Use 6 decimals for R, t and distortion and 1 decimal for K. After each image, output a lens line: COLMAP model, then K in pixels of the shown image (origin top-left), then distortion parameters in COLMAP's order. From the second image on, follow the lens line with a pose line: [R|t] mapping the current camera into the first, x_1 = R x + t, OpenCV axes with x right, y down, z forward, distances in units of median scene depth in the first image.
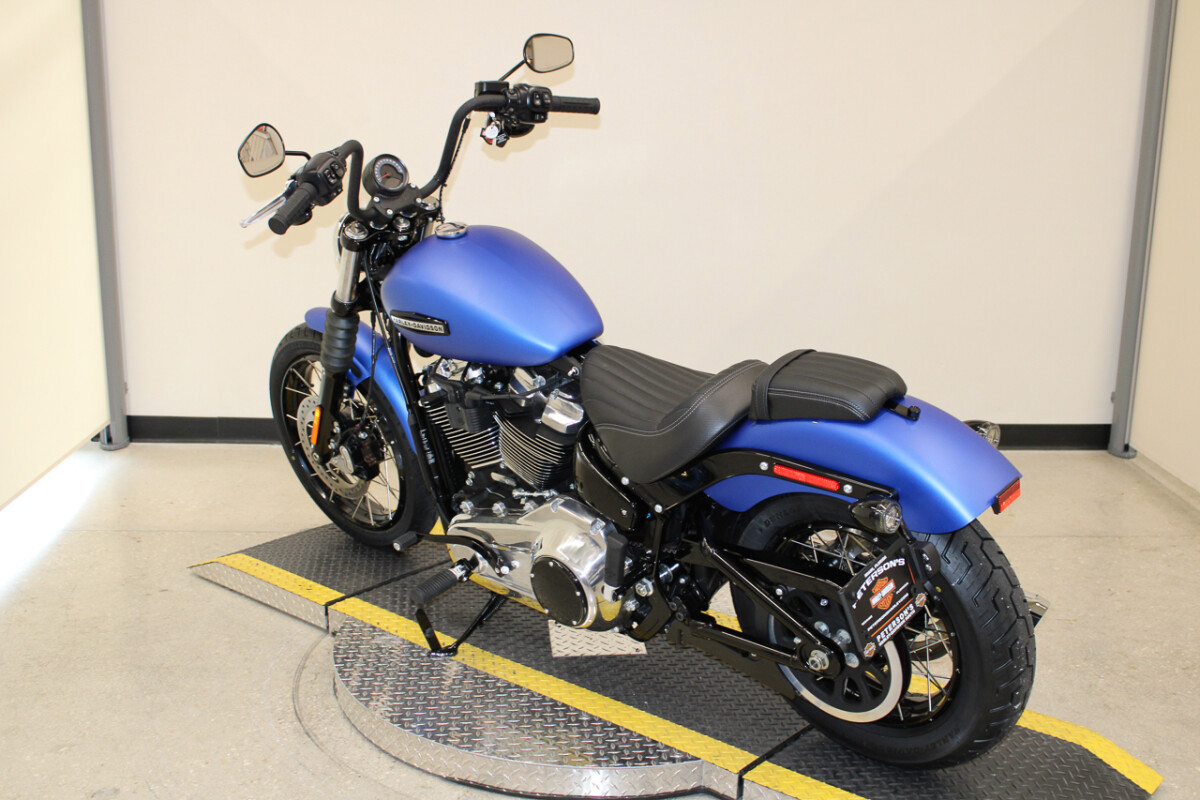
lens RADIAL K [[1310.4, 0, 600.0], [0, 1310.4, 400.0], [0, 0, 1]] dist [-0.066553, 0.054340]
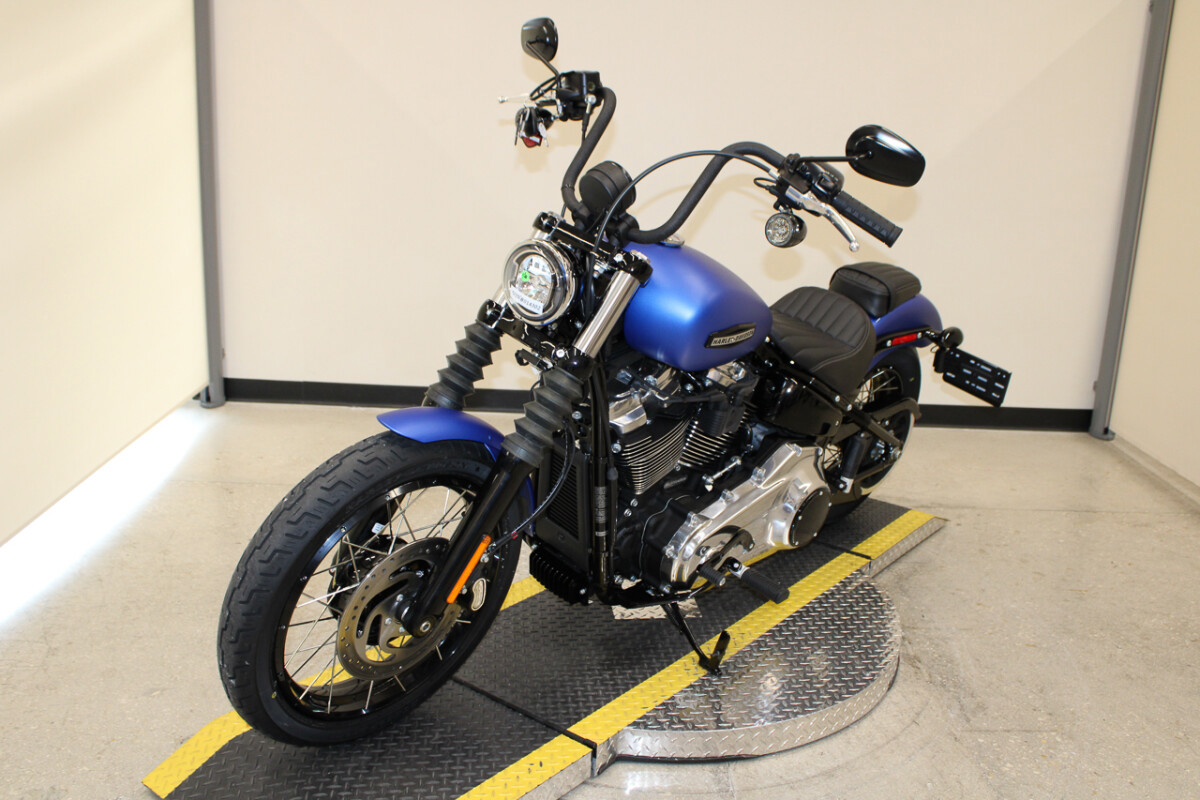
lens RADIAL K [[1057.4, 0, 600.0], [0, 1057.4, 400.0], [0, 0, 1]] dist [-0.118009, 0.096492]
pose [[0.999593, 0.027713, -0.006801, -0.042896], [-0.027520, 0.999256, 0.027037, -0.003273], [0.007546, -0.026839, 0.999611, 0.136021]]
